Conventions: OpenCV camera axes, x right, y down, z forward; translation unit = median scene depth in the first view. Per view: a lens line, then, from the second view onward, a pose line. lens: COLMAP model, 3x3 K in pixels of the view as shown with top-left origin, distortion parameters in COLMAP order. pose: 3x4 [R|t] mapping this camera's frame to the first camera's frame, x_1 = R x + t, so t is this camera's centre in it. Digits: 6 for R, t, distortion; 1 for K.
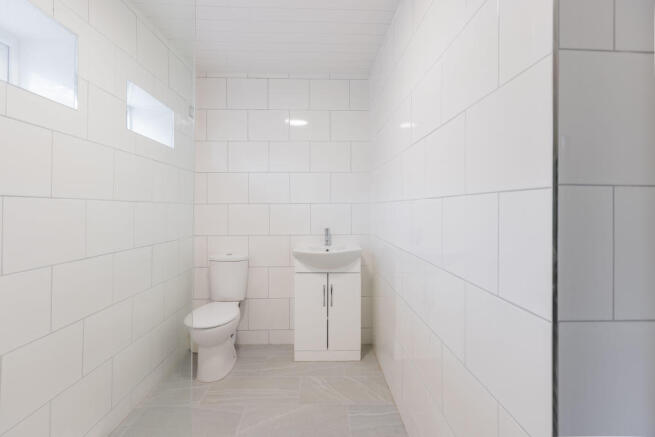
lens RADIAL K [[297.3, 0, 325.5], [0, 297.3, 208.5], [0, 0, 1]] dist [-0.001454, -0.000121]
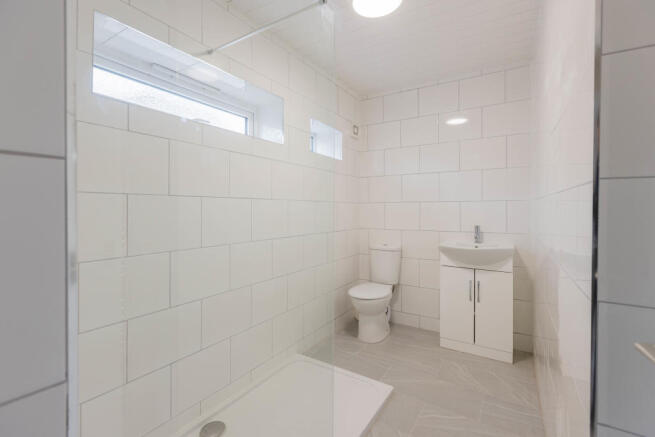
lens RADIAL K [[294.3, 0, 325.3], [0, 294.3, 214.4], [0, 0, 1]] dist [0.000150, -0.000006]
pose [[0.833463, 0.010441, -0.552477, 0.134989], [0.000207, 0.999815, 0.019208, 0.010322], [0.552576, -0.016124, 0.833307, -0.120347]]
